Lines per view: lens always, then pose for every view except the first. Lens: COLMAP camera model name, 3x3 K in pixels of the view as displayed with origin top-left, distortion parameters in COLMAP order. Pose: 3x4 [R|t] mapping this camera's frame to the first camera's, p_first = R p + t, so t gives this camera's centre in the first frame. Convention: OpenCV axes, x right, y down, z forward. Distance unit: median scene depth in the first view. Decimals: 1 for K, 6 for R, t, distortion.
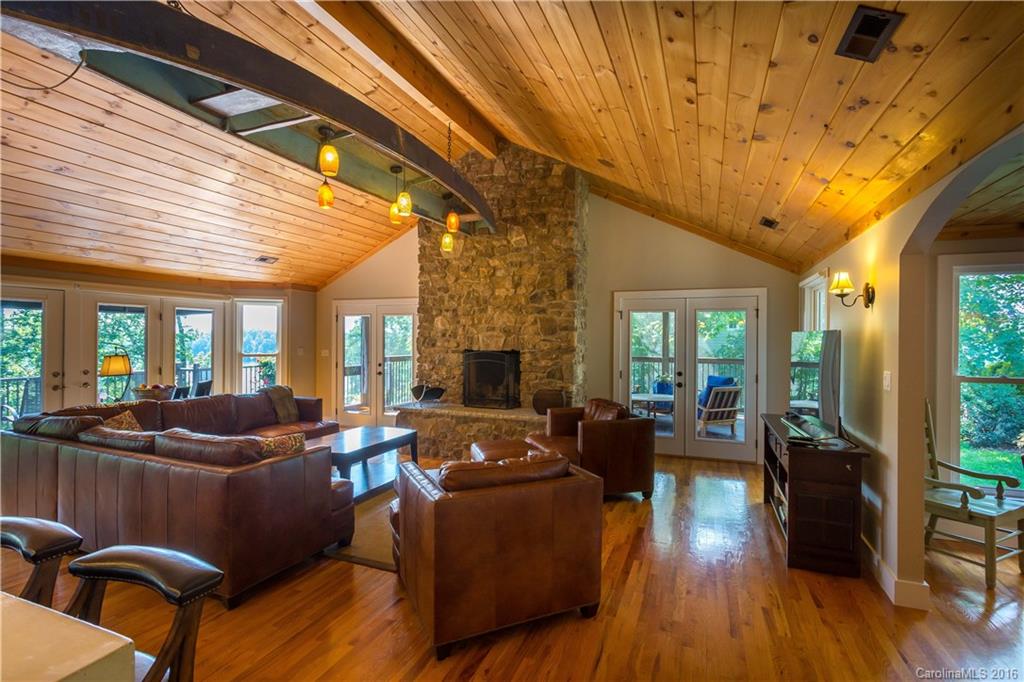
lens RADIAL K [[491.6, 0, 512.5], [0, 491.6, 338.7], [0, 0, 1]] dist [-0.012704, -0.000230]
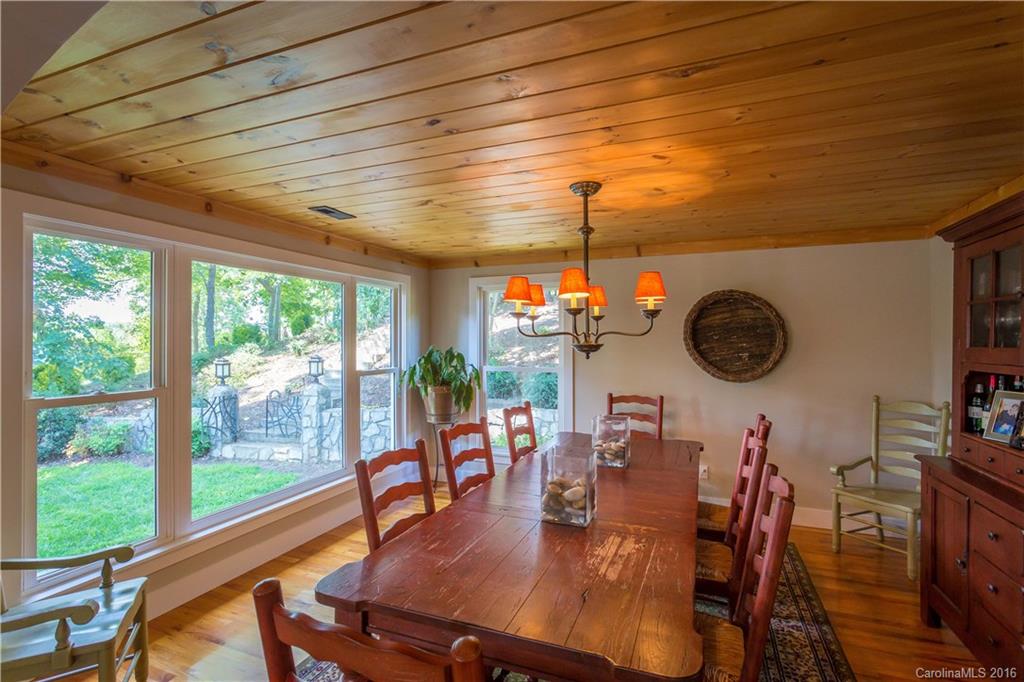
lens RADIAL K [[491.6, 0, 510.7], [0, 491.6, 343.6], [0, 0, 1]] dist [-0.012704, -0.000230]
pose [[0.003065, -0.004650, 0.999984, 0.397465], [-0.002075, 0.999987, 0.004657, 0.009614], [-0.999993, -0.002089, 0.003055, 0.500058]]
